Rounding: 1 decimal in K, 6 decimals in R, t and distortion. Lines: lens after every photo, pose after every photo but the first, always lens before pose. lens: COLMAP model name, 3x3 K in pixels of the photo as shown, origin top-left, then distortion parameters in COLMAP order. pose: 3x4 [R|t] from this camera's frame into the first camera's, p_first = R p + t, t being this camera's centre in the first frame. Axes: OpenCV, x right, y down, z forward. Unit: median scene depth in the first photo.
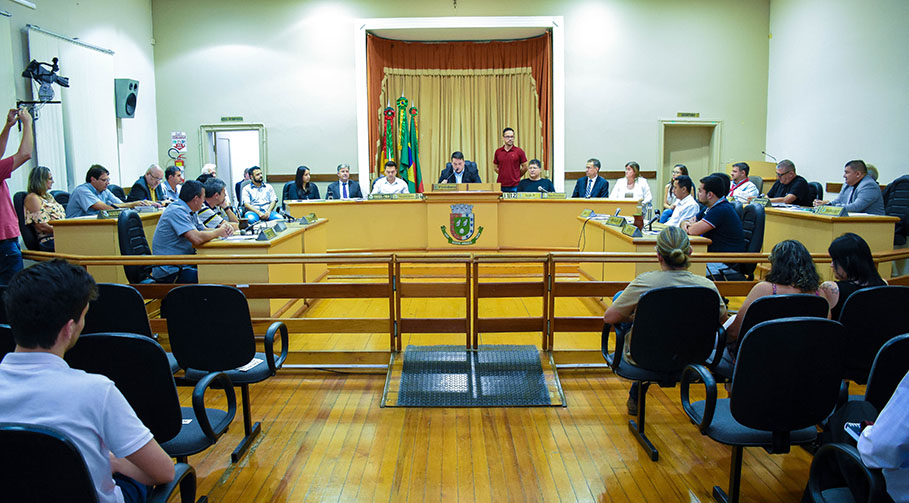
lens RADIAL K [[702.1, 0, 447.3], [0, 702.1, 274.8], [0, 0, 1]] dist [-0.092837, 0.005869]
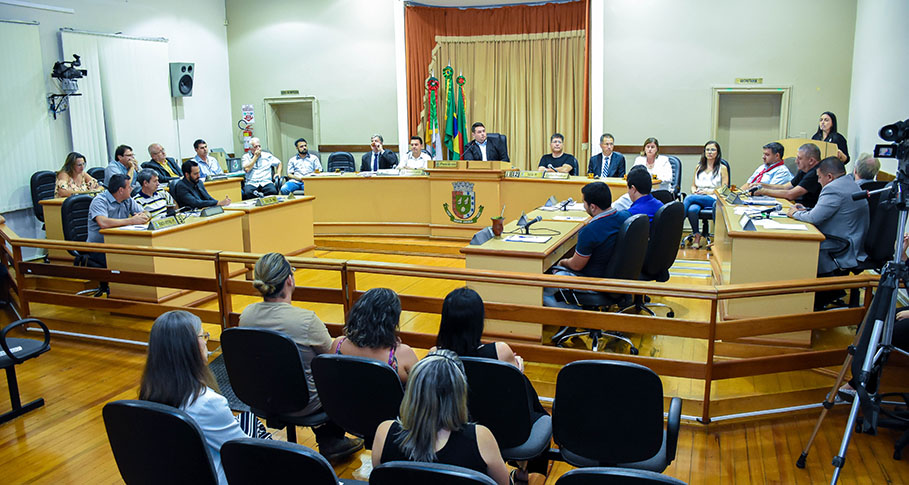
lens RADIAL K [[709.1, 0, 451.0], [0, 709.1, 248.6], [0, 0, 1]] dist [-0.094364, 0.009266]
pose [[0.939782, 0.058652, -0.336705, 0.307362], [-0.043187, 0.997647, 0.053243, -0.053988], [0.339036, -0.035496, 0.940104, 0.058141]]
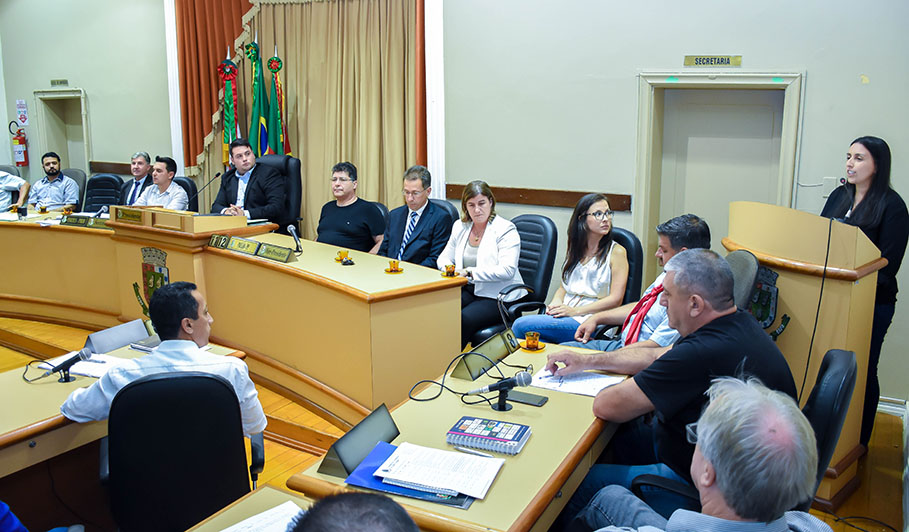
lens RADIAL K [[754.3, 0, 432.5], [0, 754.3, 227.3], [0, 0, 1]] dist [-0.072060, 0.022696]
pose [[0.840628, 0.095664, -0.533097, 0.456678], [-0.082102, 0.995411, 0.049160, -0.146762], [0.535353, 0.002443, 0.844625, 0.563948]]
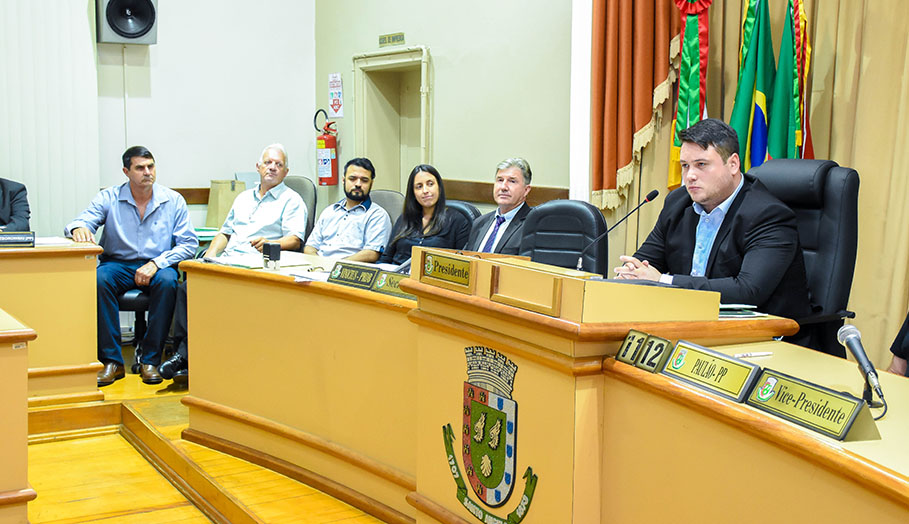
lens RADIAL K [[1106.7, 0, 455.9], [0, 1106.7, 259.4], [0, 0, 1]] dist [-0.083685, 0.000000]
pose [[0.512117, 0.108622, -0.852020, 0.286535], [-0.149184, 0.988143, 0.036307, -0.127485], [0.845861, 0.108514, 0.522249, 0.717843]]
